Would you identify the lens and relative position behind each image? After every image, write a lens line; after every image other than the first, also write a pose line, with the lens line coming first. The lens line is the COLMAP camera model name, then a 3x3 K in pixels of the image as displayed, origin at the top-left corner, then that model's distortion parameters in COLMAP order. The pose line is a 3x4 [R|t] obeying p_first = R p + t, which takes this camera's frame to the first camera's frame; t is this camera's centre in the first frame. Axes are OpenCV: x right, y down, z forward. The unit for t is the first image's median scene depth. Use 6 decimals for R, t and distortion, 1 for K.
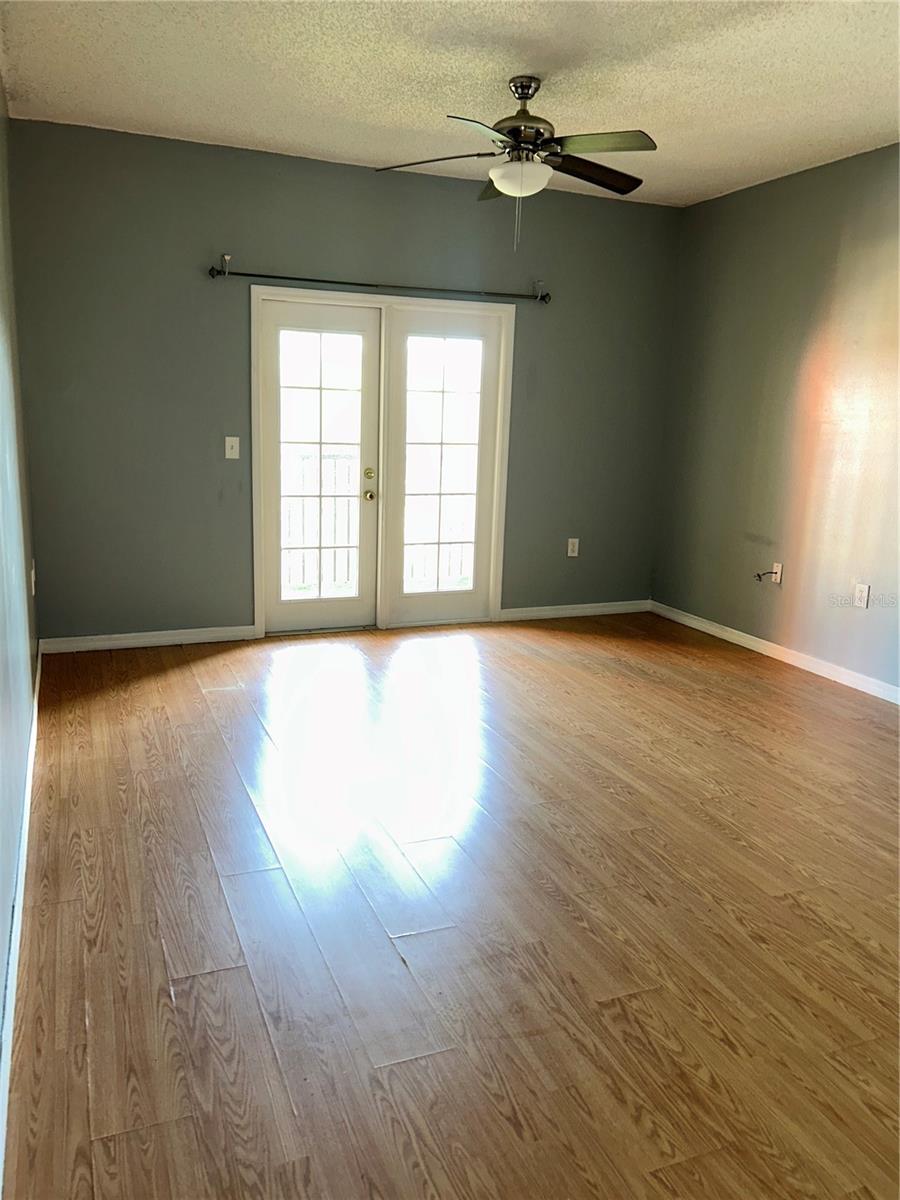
lens RADIAL K [[922.2, 0, 450.0], [0, 922.2, 600.0], [0, 0, 1]] dist [0.079750, -0.078835]
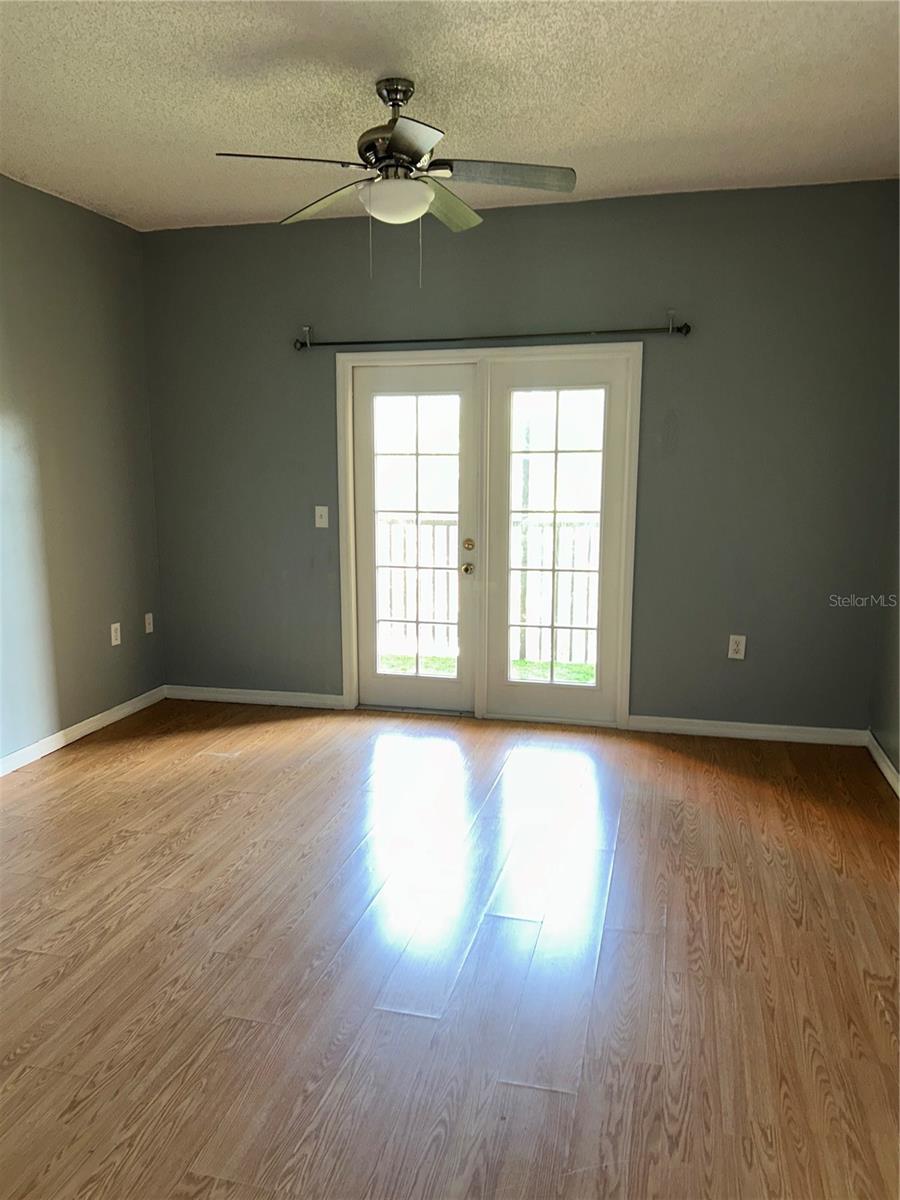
lens RADIAL K [[930.1, 0, 445.3], [0, 930.1, 628.0], [0, 0, 1]] dist [0.082252, -0.074625]
pose [[0.794574, 0.080967, -0.601745, 0.456112], [-0.100391, 0.994947, 0.001313, -0.055464], [0.598811, 0.059367, 0.798687, 0.265528]]
